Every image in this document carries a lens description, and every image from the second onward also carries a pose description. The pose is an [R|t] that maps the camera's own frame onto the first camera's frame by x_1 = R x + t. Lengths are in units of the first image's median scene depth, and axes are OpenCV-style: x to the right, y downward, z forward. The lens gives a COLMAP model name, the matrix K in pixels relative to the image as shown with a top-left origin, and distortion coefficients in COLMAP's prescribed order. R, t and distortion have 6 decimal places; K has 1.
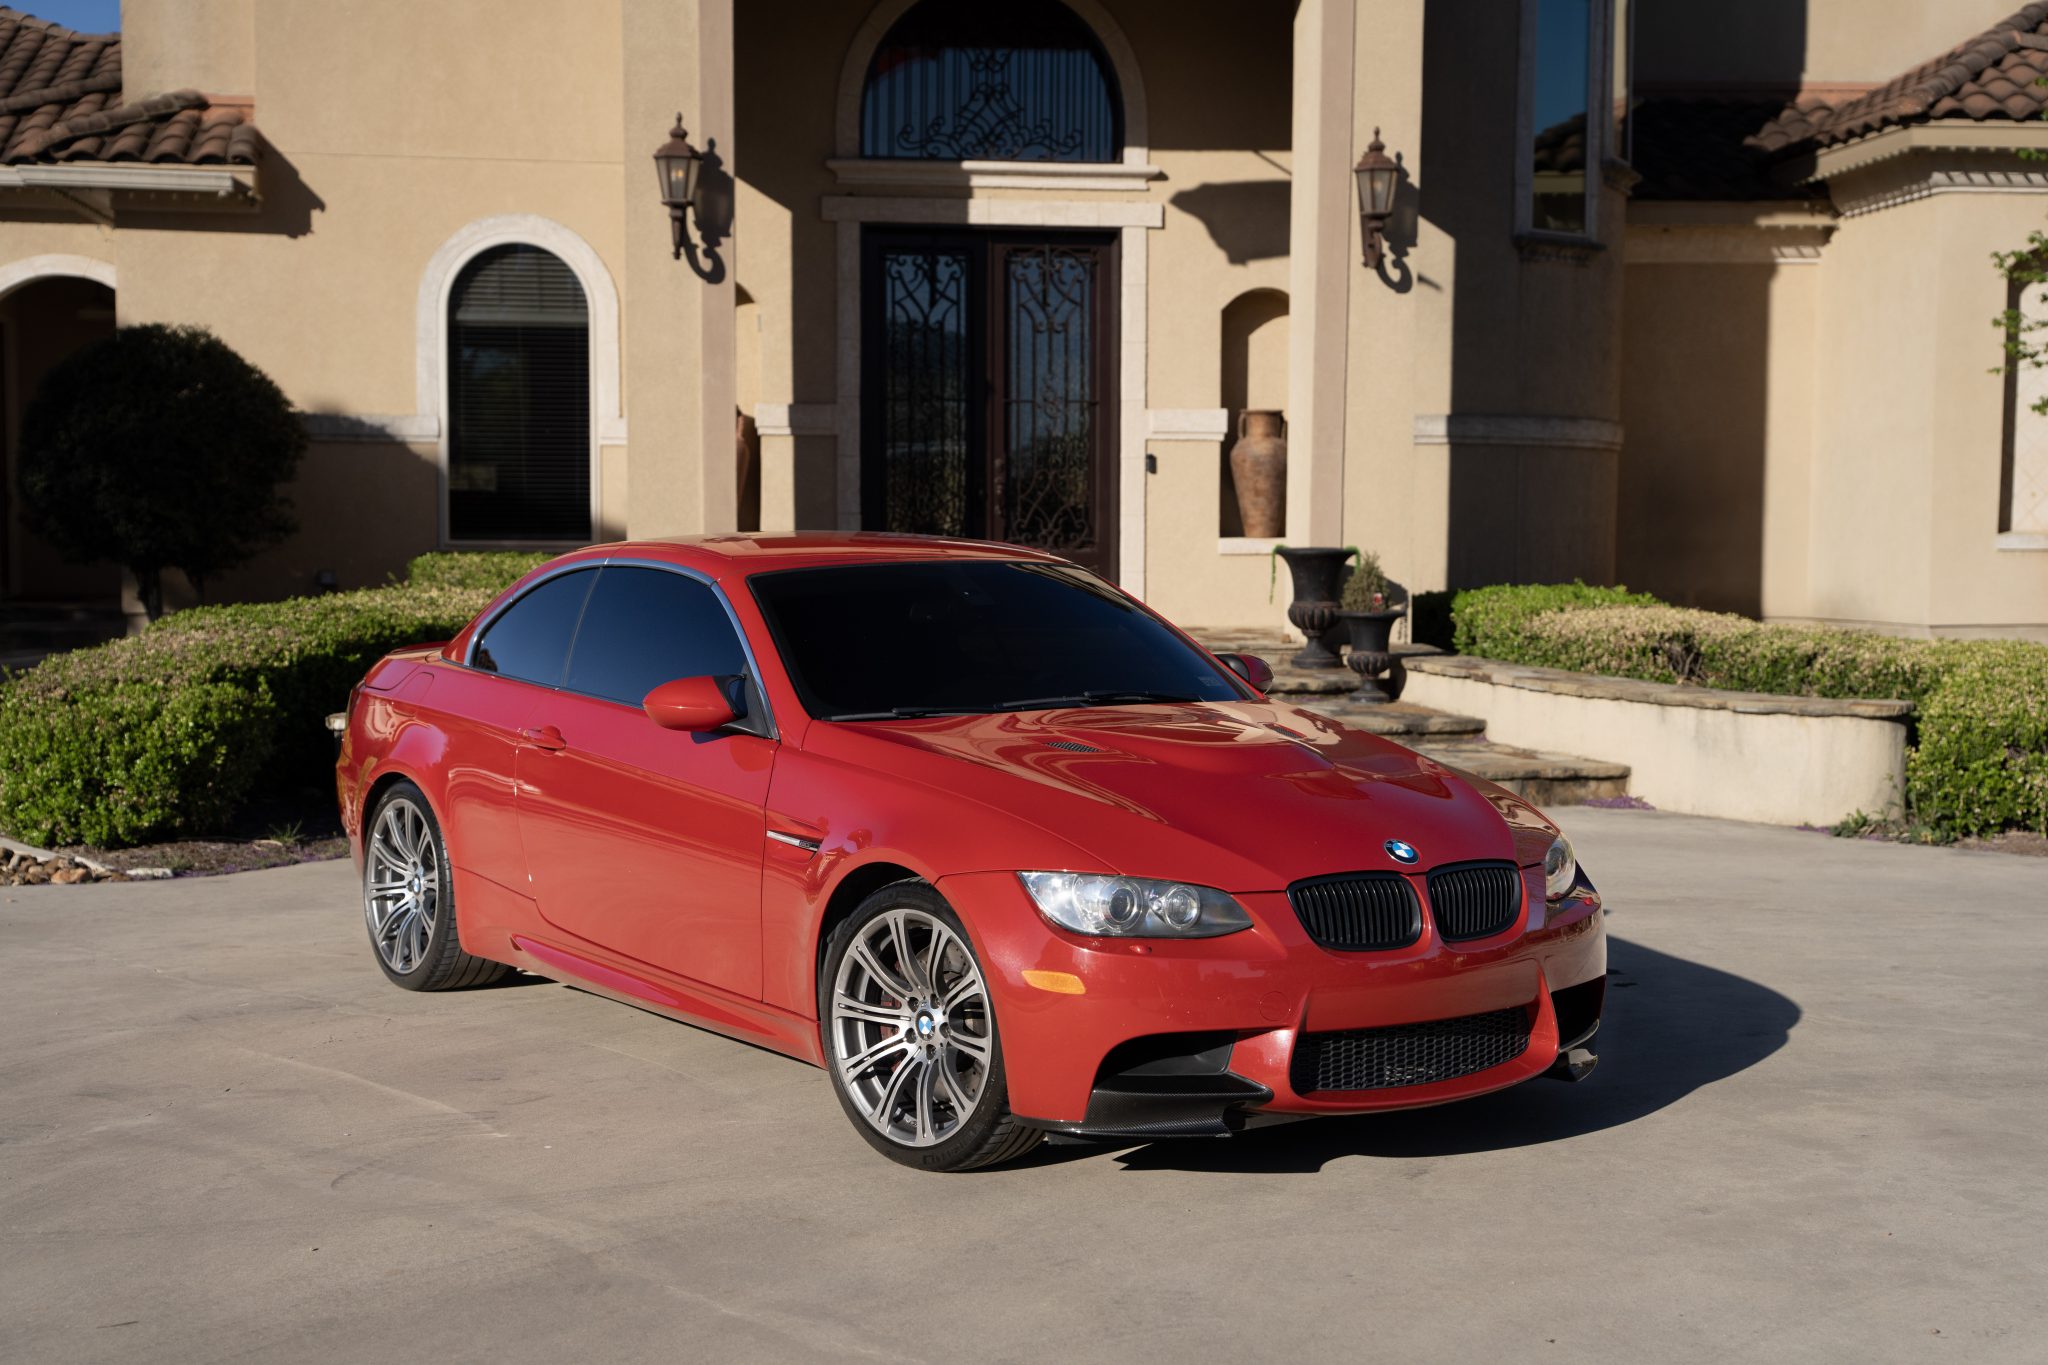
lens RADIAL K [[2838.8, 0, 1024.0], [0, 2838.8, 682.5], [0, 0, 1]] dist [0.284661, -0.715630]
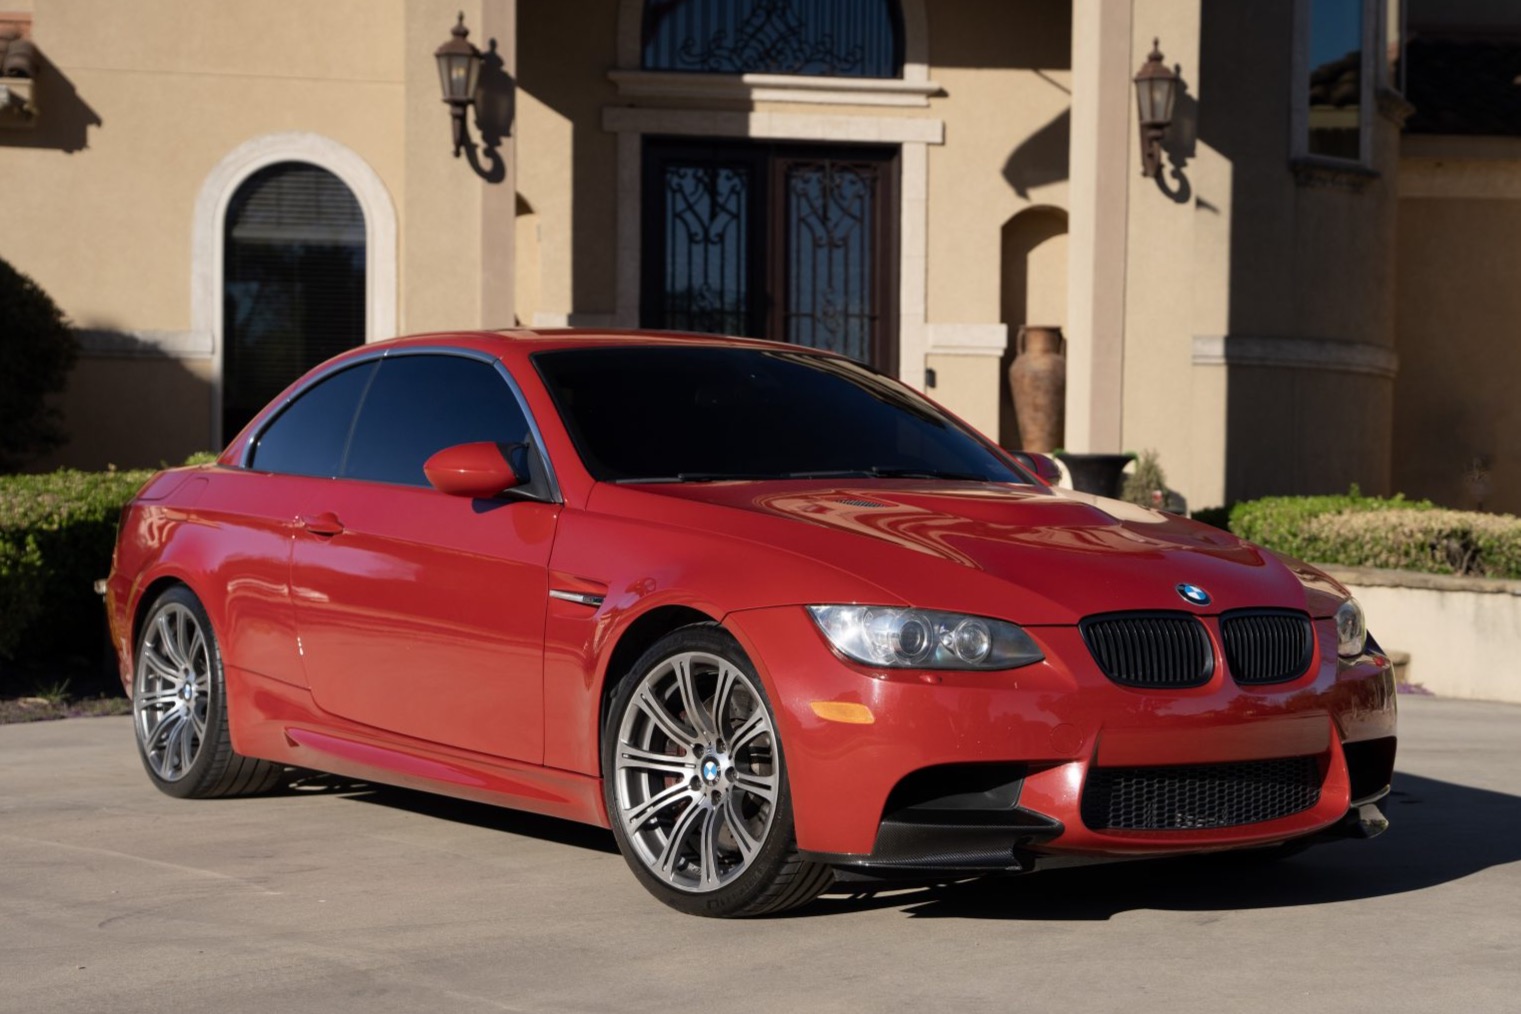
lens RADIAL K [[2838.2, 0, 861.5], [0, 2838.2, 559.9], [0, 0, 1]] dist [0.289959, -0.746159]
pose [[0.999721, 0.007014, 0.022557, -0.001685], [-0.006096, 0.999161, -0.040506, 0.028170], [-0.022823, 0.040357, 0.998925, 0.004895]]
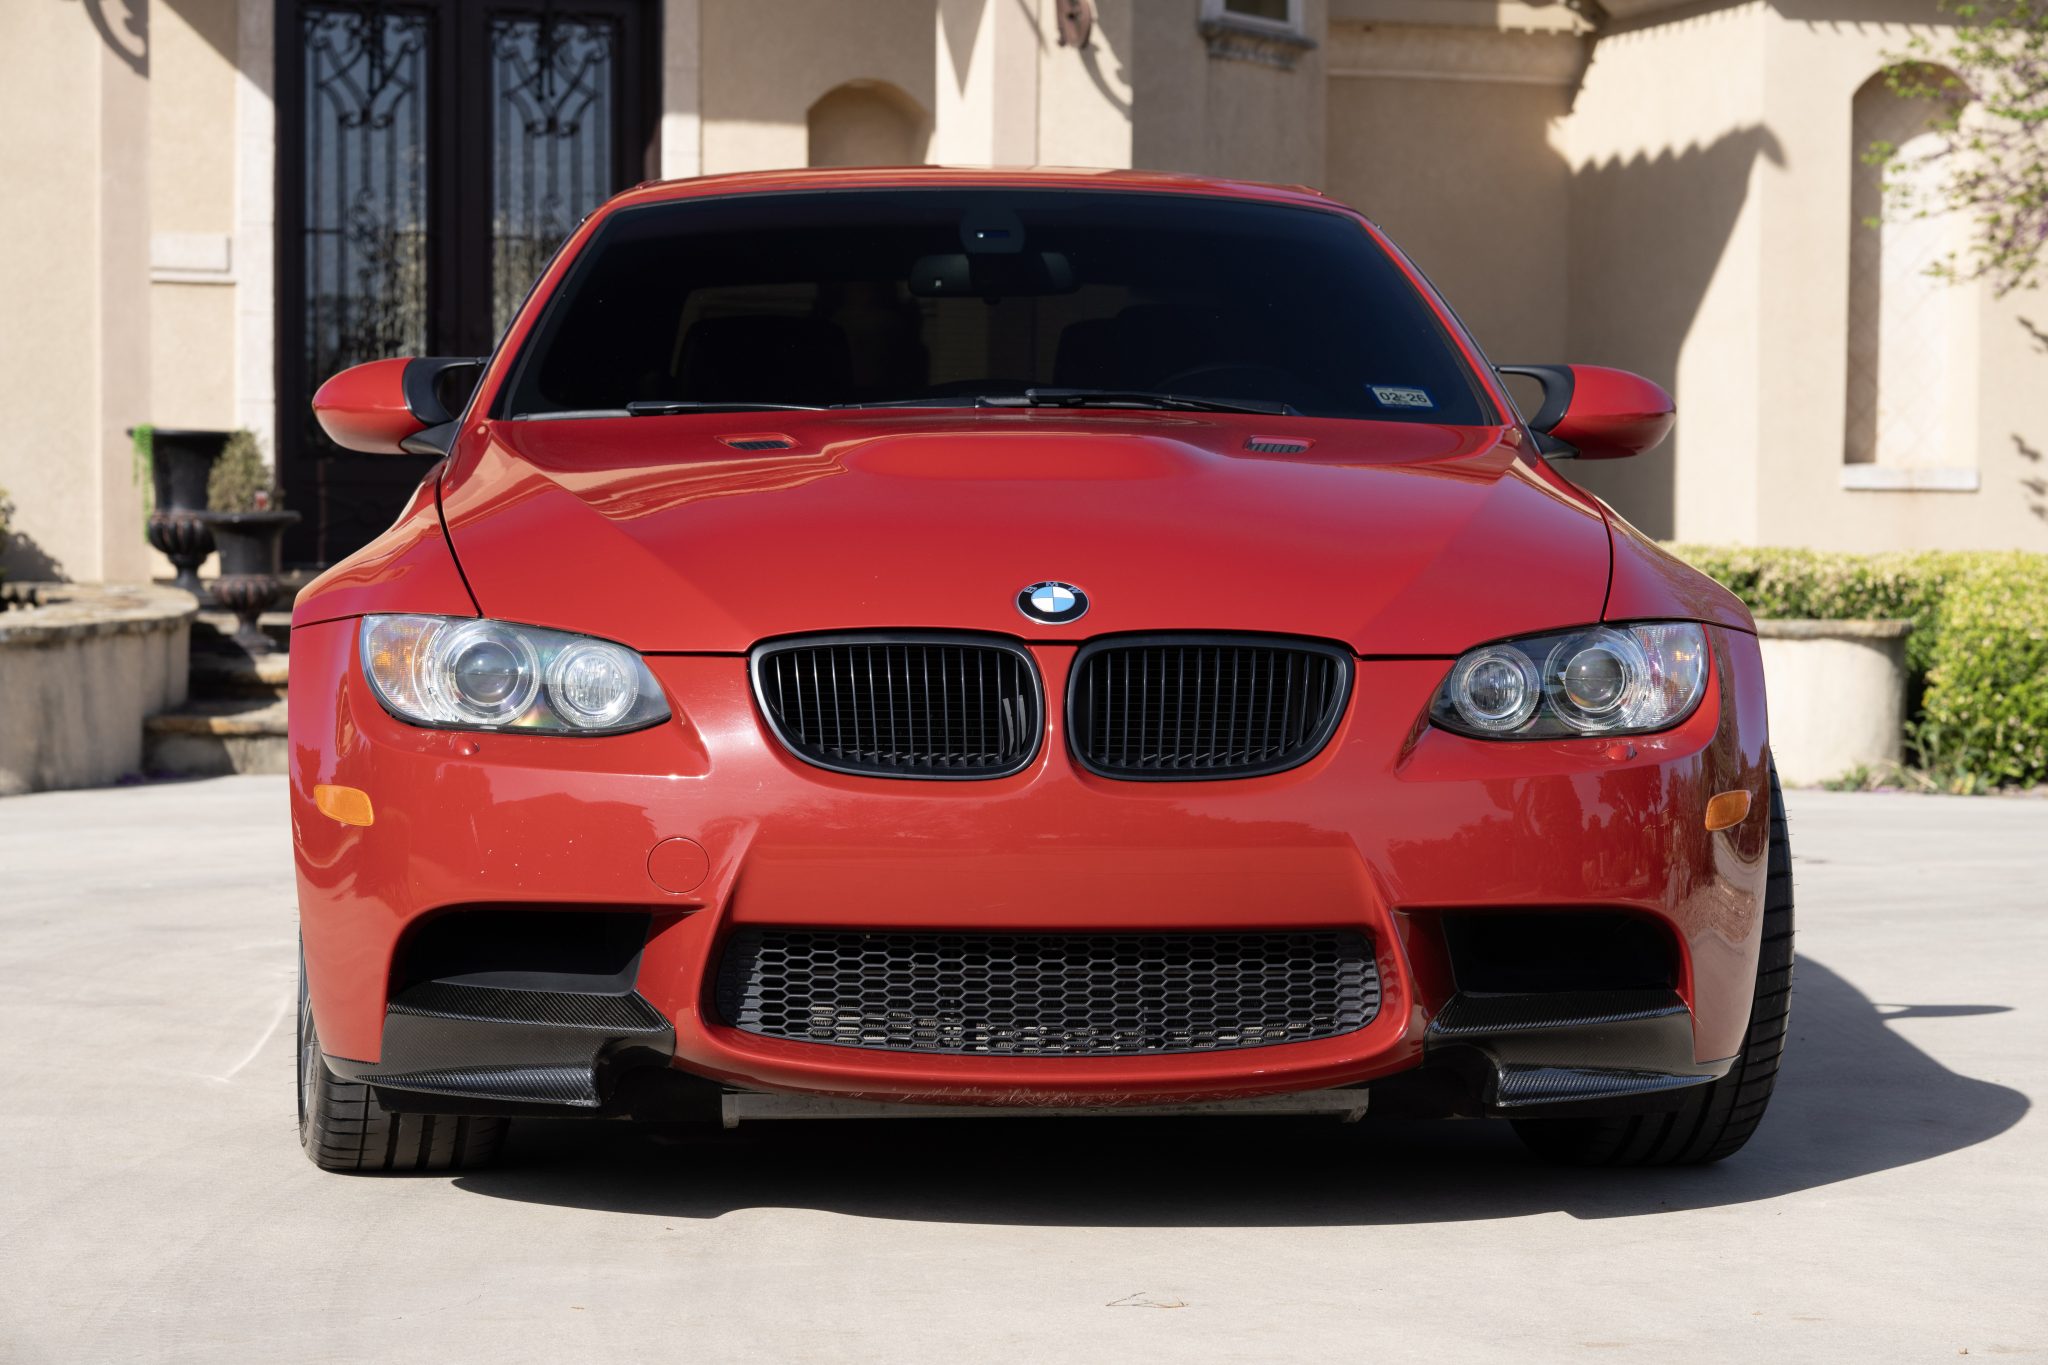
lens RADIAL K [[4870.5, 0, 1024.0], [0, 4870.5, 682.5], [0, 0, 1]] dist [0.140260, -0.057395]
pose [[0.974356, -0.002029, 0.225003, -0.143196], [0.009786, 0.999395, -0.033365, 0.044288], [-0.224799, 0.034711, 0.973787, -0.130703]]
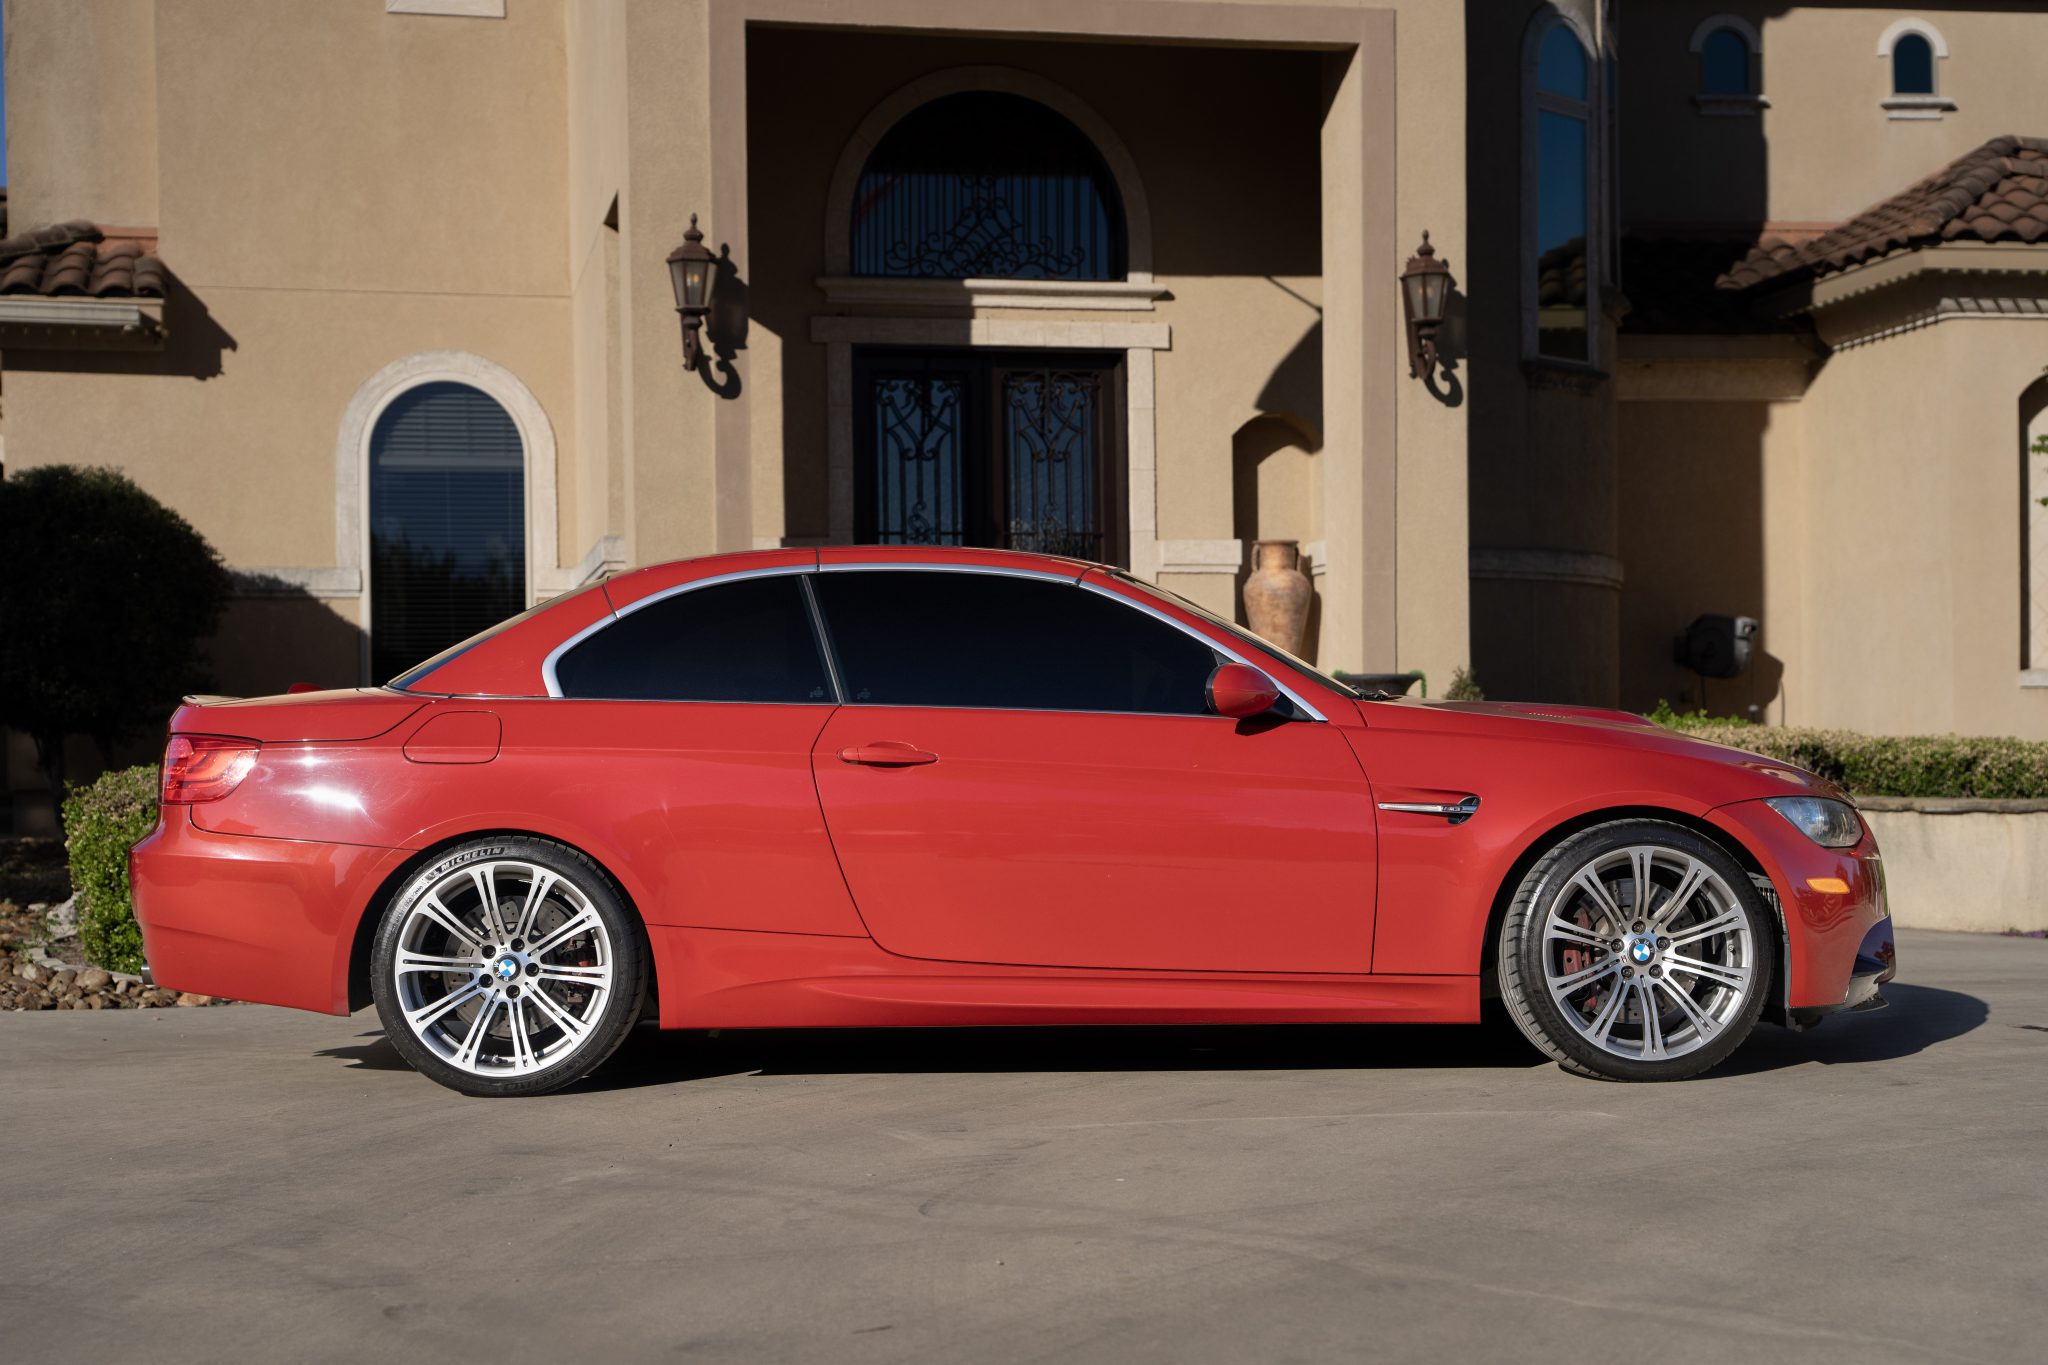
lens RADIAL K [[2975.9, 0, 1003.2], [0, 2975.9, 711.7], [0, 0, 1]] dist [0.282174, -0.715353]
pose [[0.996372, -0.015784, 0.083630, -0.091544], [0.021692, 0.997296, -0.070213, 0.028263], [-0.082296, 0.071773, 0.994020, 0.035535]]
